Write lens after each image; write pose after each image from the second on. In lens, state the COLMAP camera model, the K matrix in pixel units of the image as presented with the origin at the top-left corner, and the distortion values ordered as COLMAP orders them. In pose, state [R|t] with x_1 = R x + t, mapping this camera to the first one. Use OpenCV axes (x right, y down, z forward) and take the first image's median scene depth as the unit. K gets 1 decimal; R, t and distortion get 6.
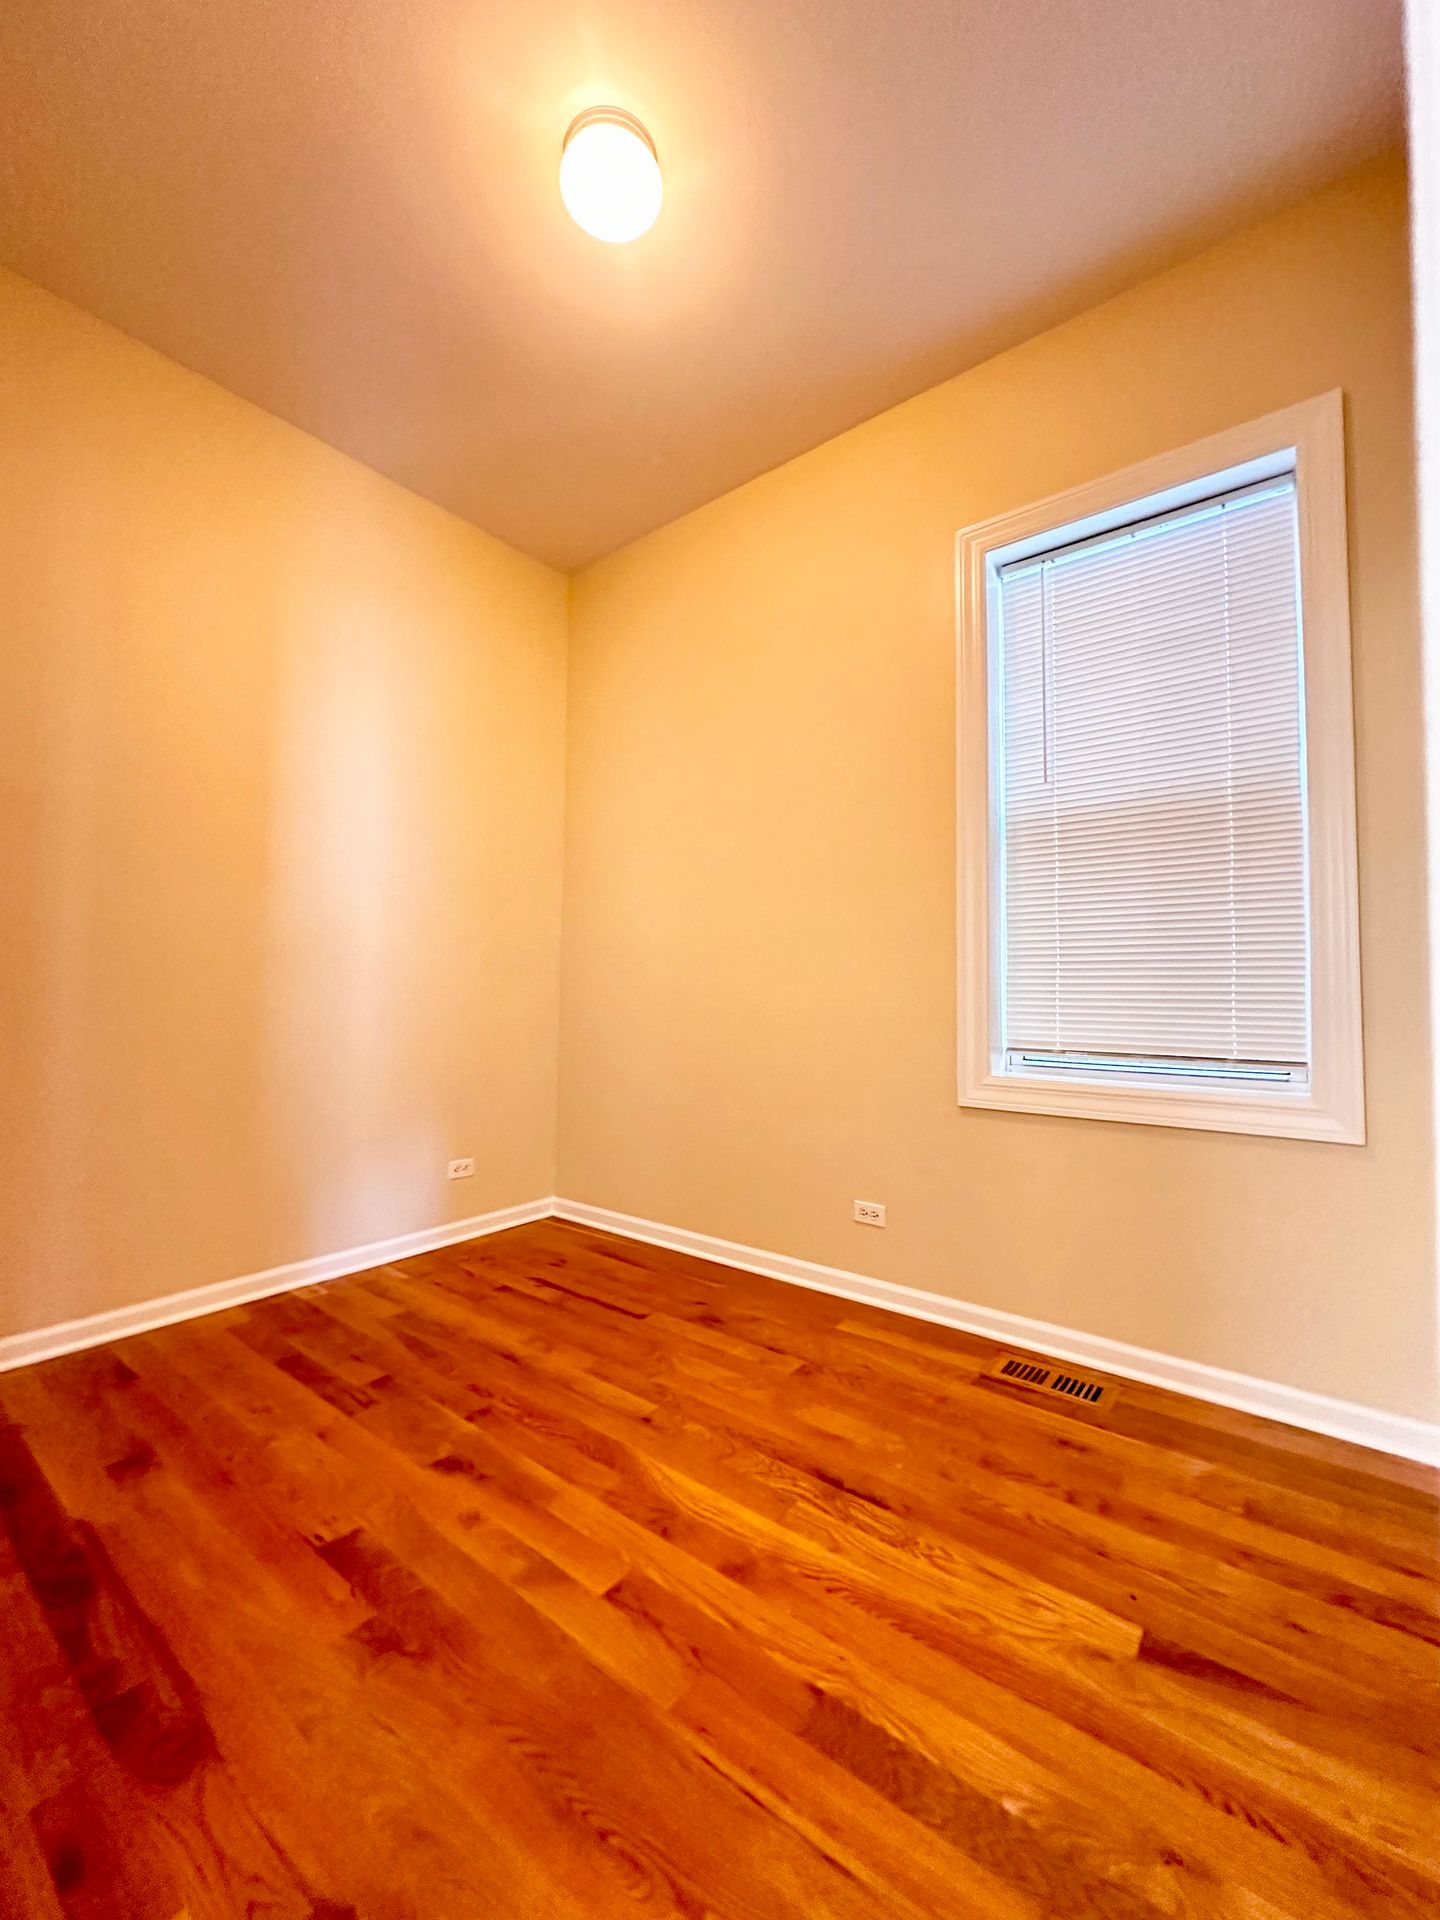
lens RADIAL K [[765.9, 0, 626.3], [0, 765.9, 967.9], [0, 0, 1]] dist [-0.004574, 0.000821]
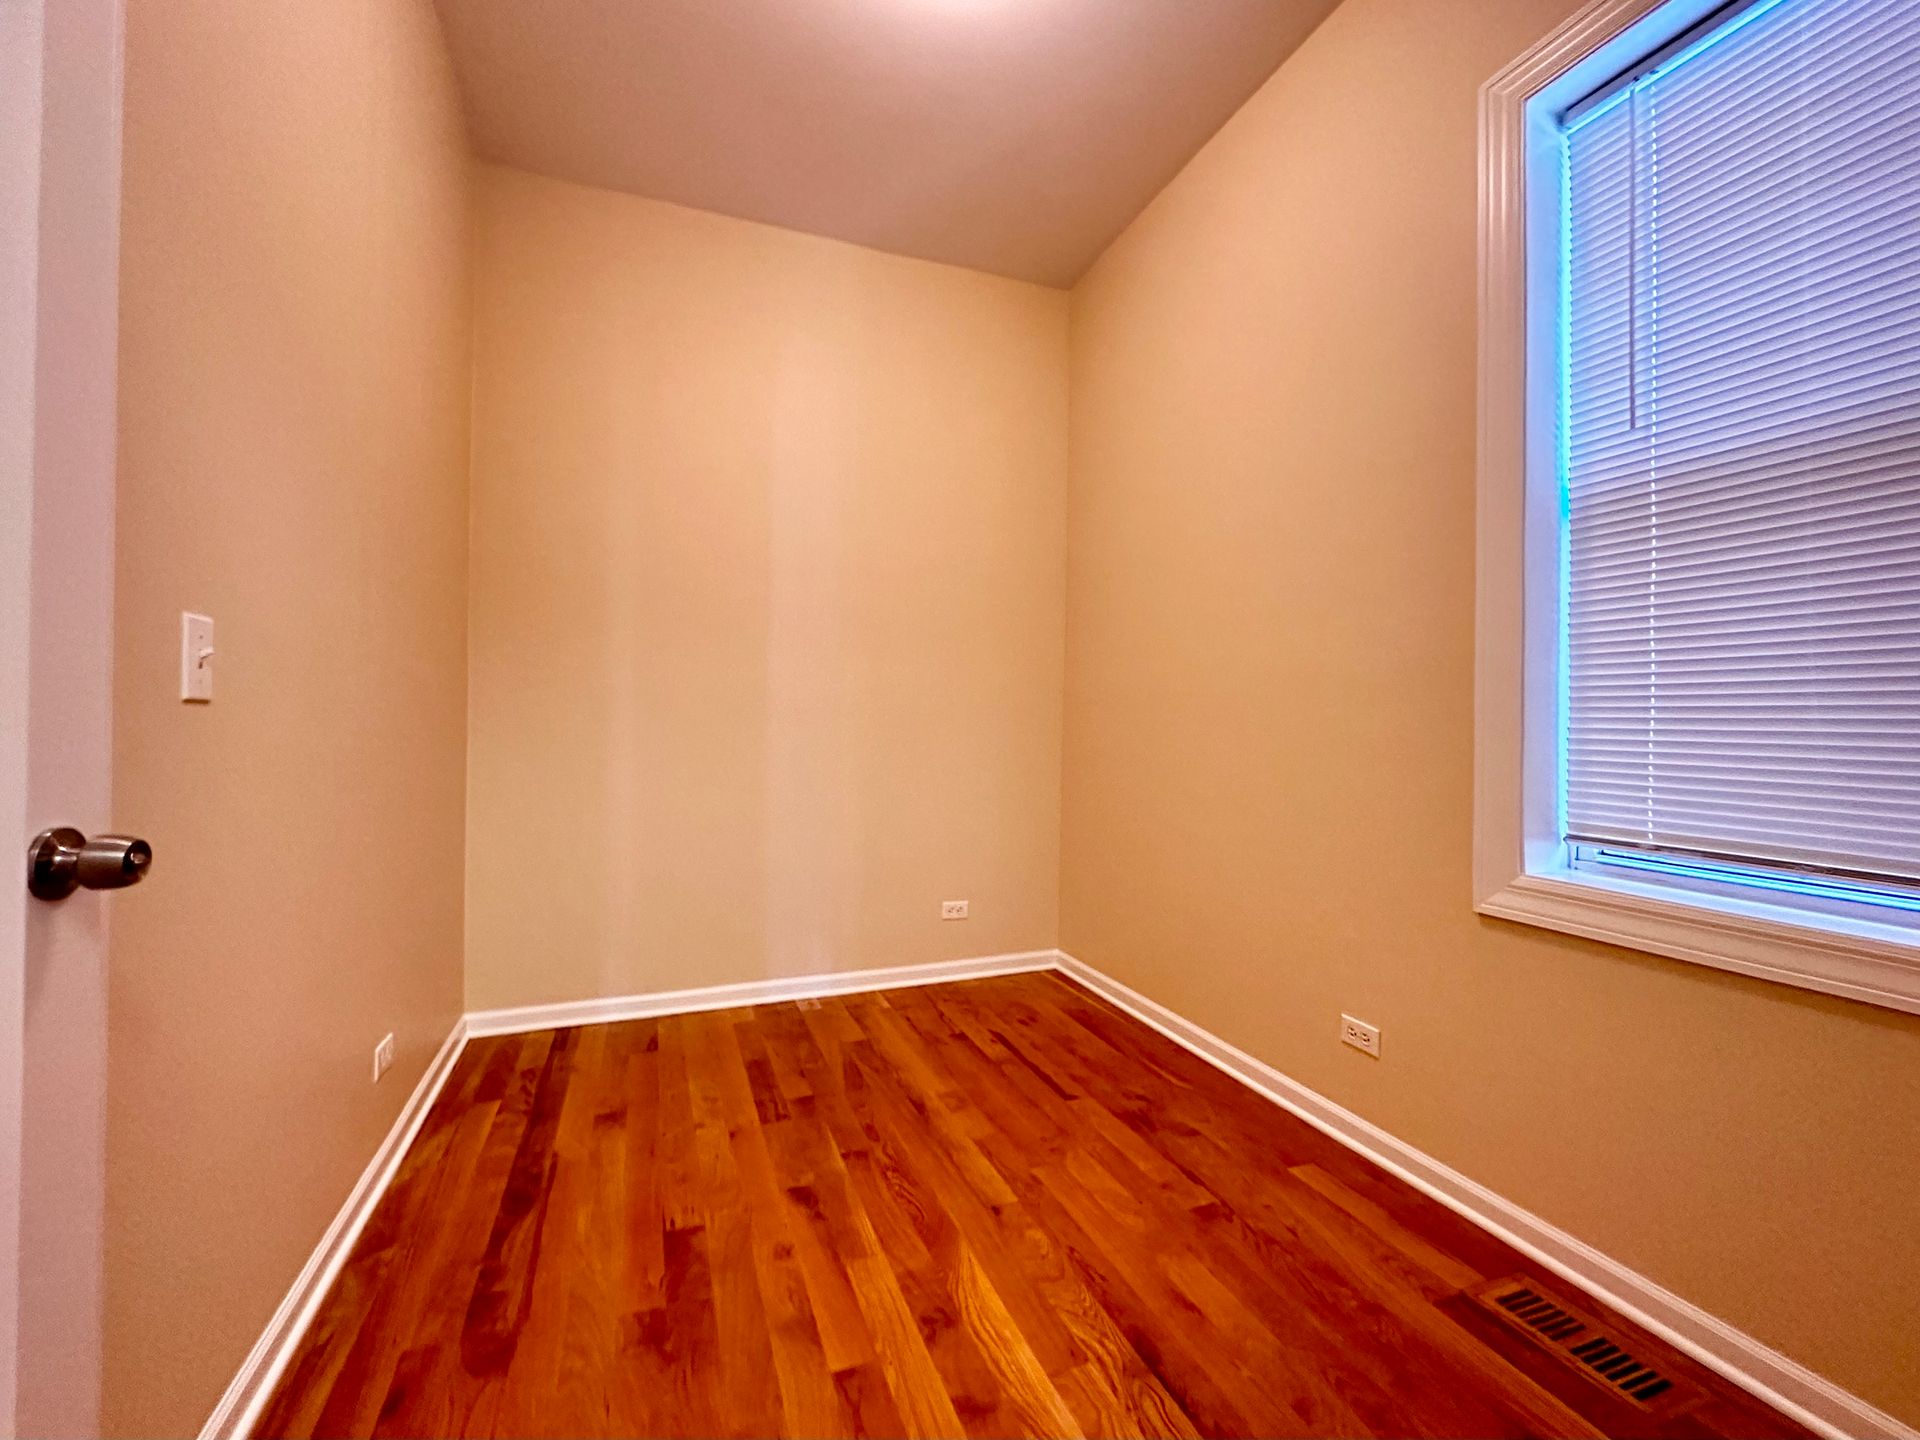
lens RADIAL K [[765.9, 0, 950.2], [0, 765.9, 717.1], [0, 0, 1]] dist [-0.004574, 0.000821]
pose [[0.871493, -0.003173, -0.490398, 0.396221], [0.018824, 0.999459, 0.026985, -0.031508], [0.490047, -0.032748, 0.871081, 0.166442]]
